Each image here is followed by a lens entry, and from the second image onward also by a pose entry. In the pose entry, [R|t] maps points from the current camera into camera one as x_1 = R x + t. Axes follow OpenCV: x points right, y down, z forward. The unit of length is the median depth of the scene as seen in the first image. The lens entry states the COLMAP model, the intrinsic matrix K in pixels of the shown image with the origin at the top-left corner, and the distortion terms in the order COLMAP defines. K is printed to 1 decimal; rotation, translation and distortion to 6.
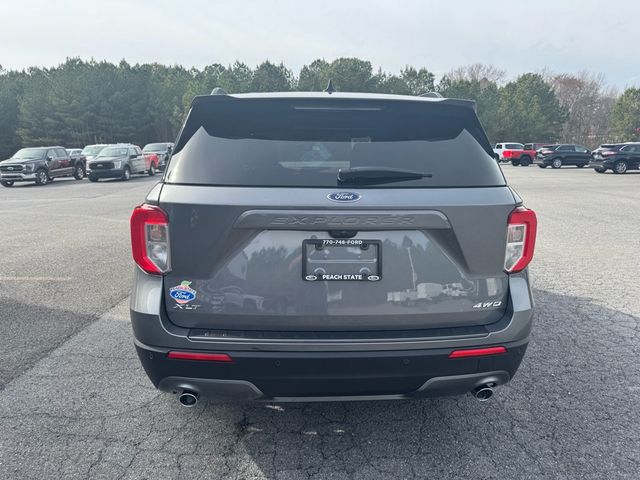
lens RADIAL K [[467.7, 0, 303.5], [0, 467.7, 235.3], [0, 0, 1]] dist [0.030907, -0.013827]
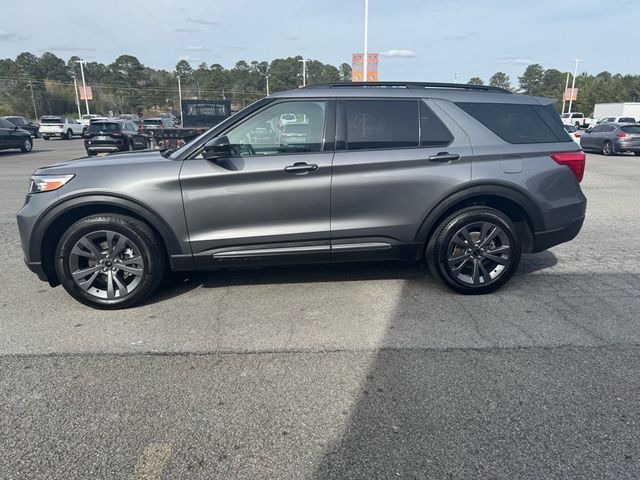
lens RADIAL K [[467.7, 0, 314.2], [0, 467.7, 252.1], [0, 0, 1]] dist [0.030907, -0.013827]
pose [[-0.079956, -0.266869, 0.960410, -0.156966], [0.184824, 0.942819, 0.277368, -0.029194], [-0.979514, 0.199684, -0.026060, 0.153621]]
